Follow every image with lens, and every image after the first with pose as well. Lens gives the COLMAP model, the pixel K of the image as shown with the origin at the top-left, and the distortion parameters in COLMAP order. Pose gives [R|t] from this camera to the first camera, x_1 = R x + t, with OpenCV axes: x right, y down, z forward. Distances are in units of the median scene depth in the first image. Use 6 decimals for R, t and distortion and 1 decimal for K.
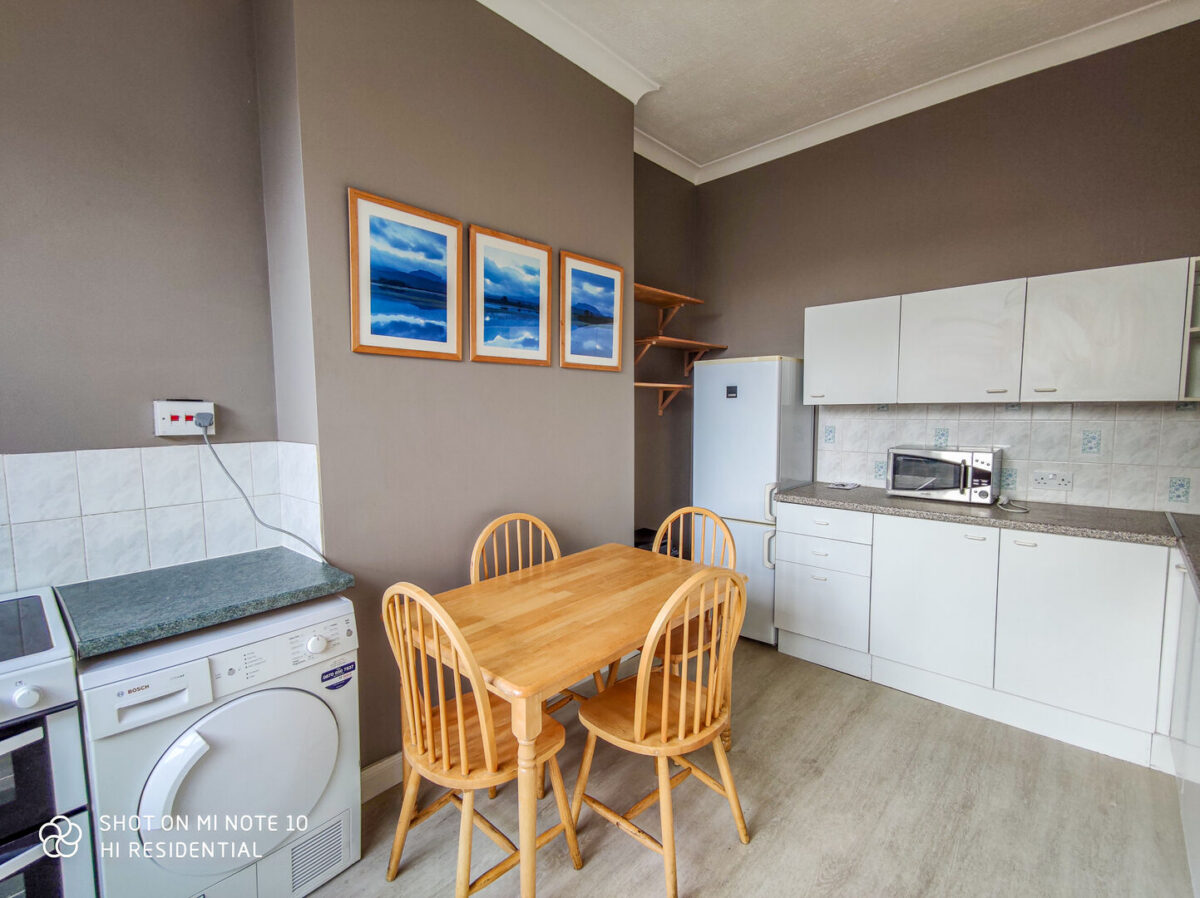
lens RADIAL K [[544.8, 0, 601.5], [0, 544.8, 452.3], [0, 0, 1]] dist [0.003820, -0.000223]
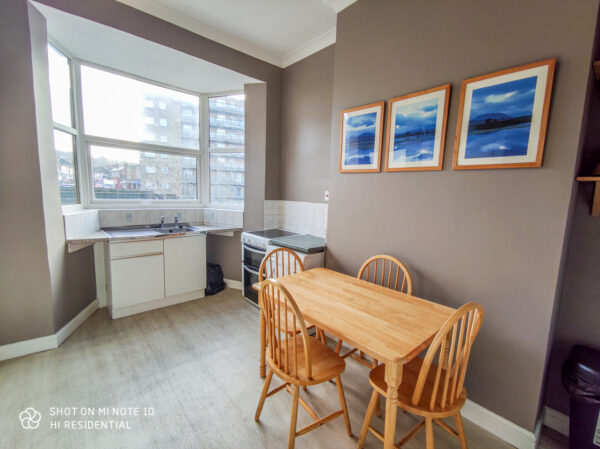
lens RADIAL K [[272.4, 0, 300.7], [0, 272.4, 226.1], [0, 0, 1]] dist [0.003820, -0.000223]
pose [[-0.106164, 0.124279, -0.986552, 0.730201], [-0.121500, 0.983103, 0.136919, -0.070257], [0.986898, 0.134402, -0.089270, 0.775846]]
